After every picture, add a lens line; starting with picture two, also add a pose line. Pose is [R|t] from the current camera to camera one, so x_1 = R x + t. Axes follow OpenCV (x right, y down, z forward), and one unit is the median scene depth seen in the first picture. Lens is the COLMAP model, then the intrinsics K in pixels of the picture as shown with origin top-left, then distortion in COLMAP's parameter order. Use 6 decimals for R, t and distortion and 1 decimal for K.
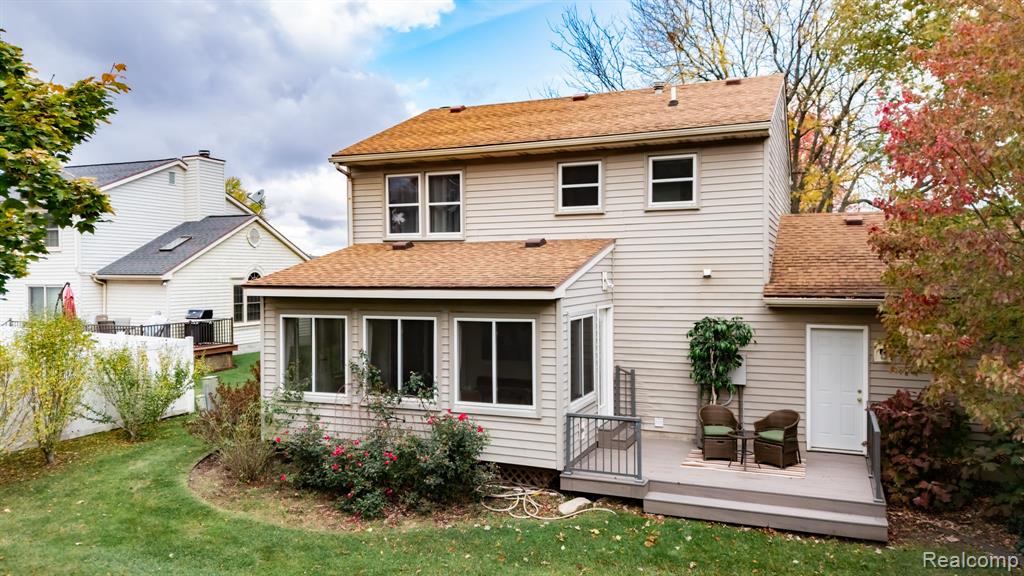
lens RADIAL K [[748.9, 0, 505.7], [0, 748.9, 286.1], [0, 0, 1]] dist [0.082087, -0.058228]
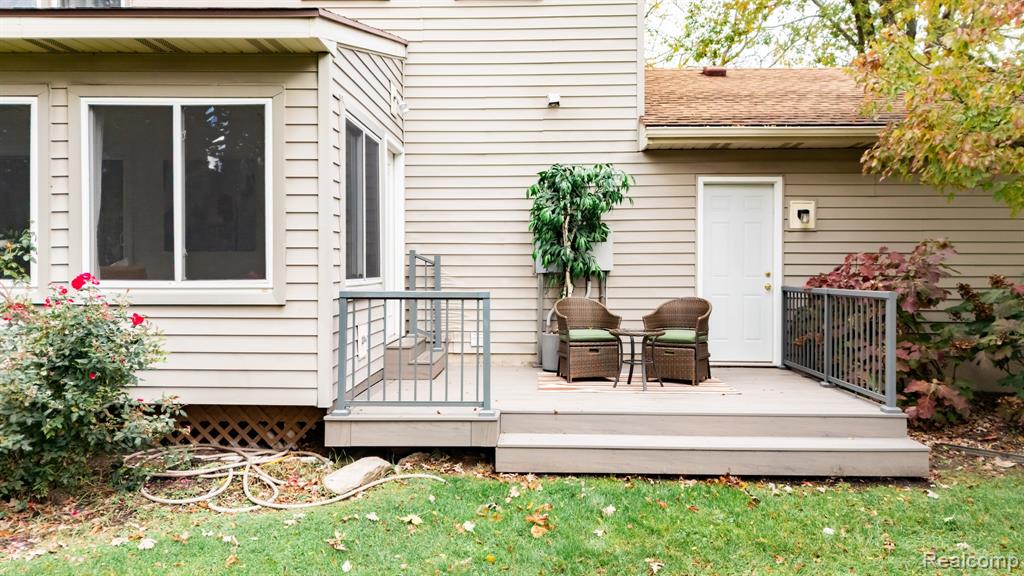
lens RADIAL K [[748.9, 0, 514.9], [0, 748.9, 283.7], [0, 0, 1]] dist [0.082087, -0.058228]
pose [[0.931971, 0.004741, 0.362503, 0.009217], [-0.003985, 0.999988, -0.002834, 0.164989], [-0.362512, 0.001196, 0.931978, 0.497247]]
